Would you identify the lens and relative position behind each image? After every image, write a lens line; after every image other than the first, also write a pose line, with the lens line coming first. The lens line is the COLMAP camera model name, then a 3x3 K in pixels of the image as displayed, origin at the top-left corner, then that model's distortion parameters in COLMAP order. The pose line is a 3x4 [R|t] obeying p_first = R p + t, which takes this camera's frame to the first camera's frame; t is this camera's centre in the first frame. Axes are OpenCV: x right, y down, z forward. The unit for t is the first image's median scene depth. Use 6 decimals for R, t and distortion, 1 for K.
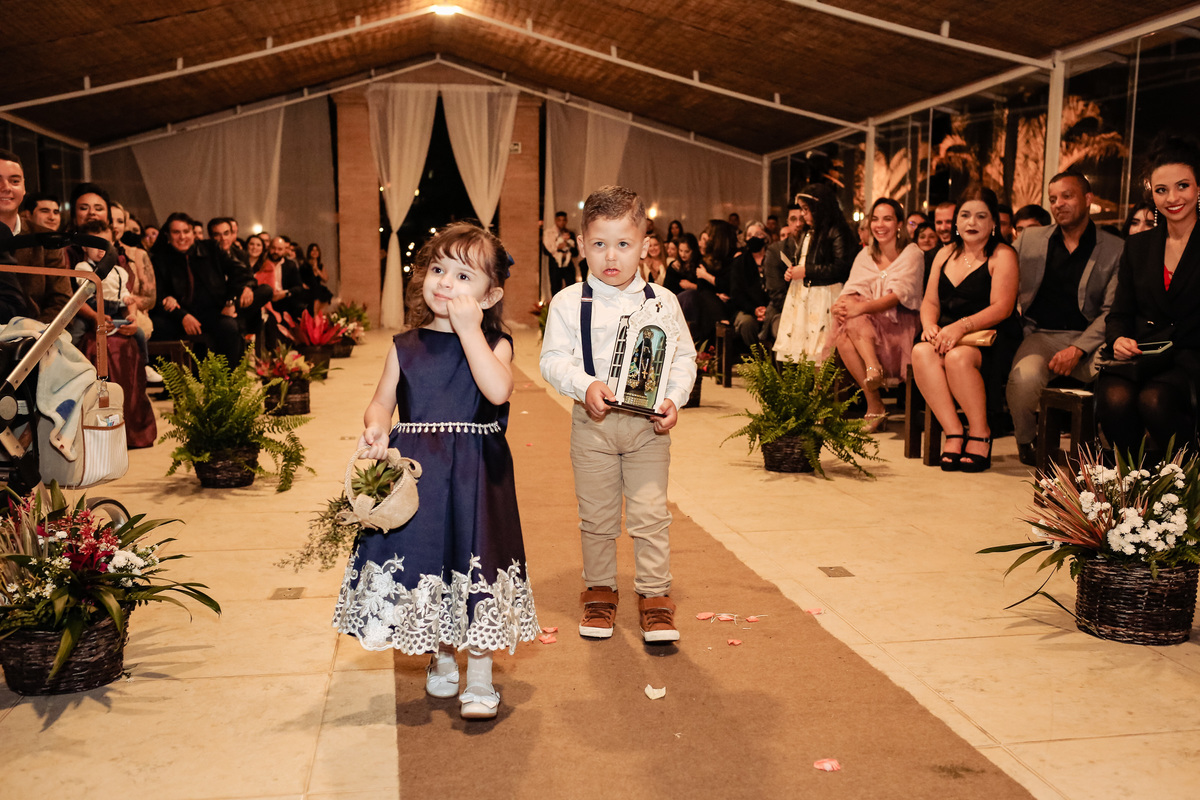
lens RADIAL K [[1189.0, 0, 600.0], [0, 1189.0, 400.0], [0, 0, 1]] dist [-0.072662, 0.005609]
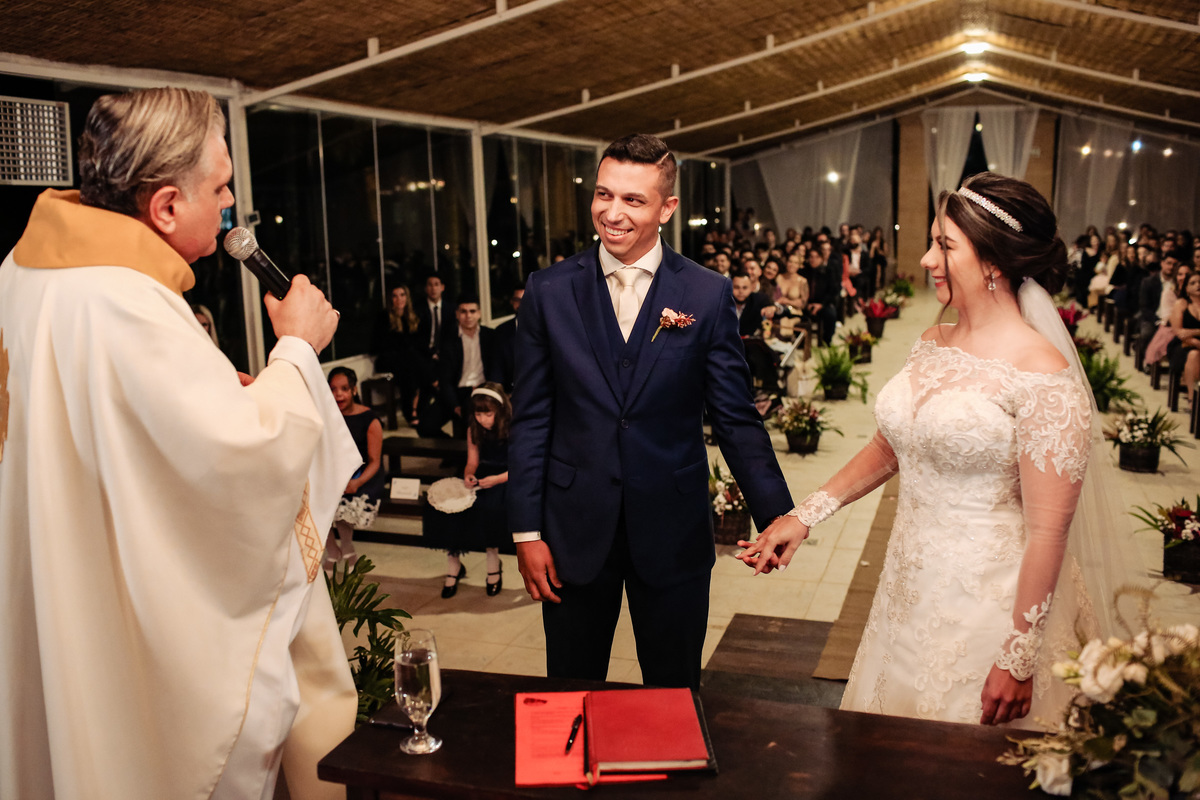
lens RADIAL K [[1189.0, 0, 600.0], [0, 1189.0, 400.0], [0, 0, 1]] dist [-0.072662, 0.005609]
pose [[0.894062, 0.067621, -0.442810, 0.140768], [-0.034764, 0.996033, 0.081912, -0.046298], [0.446592, -0.057841, 0.892866, -0.596079]]
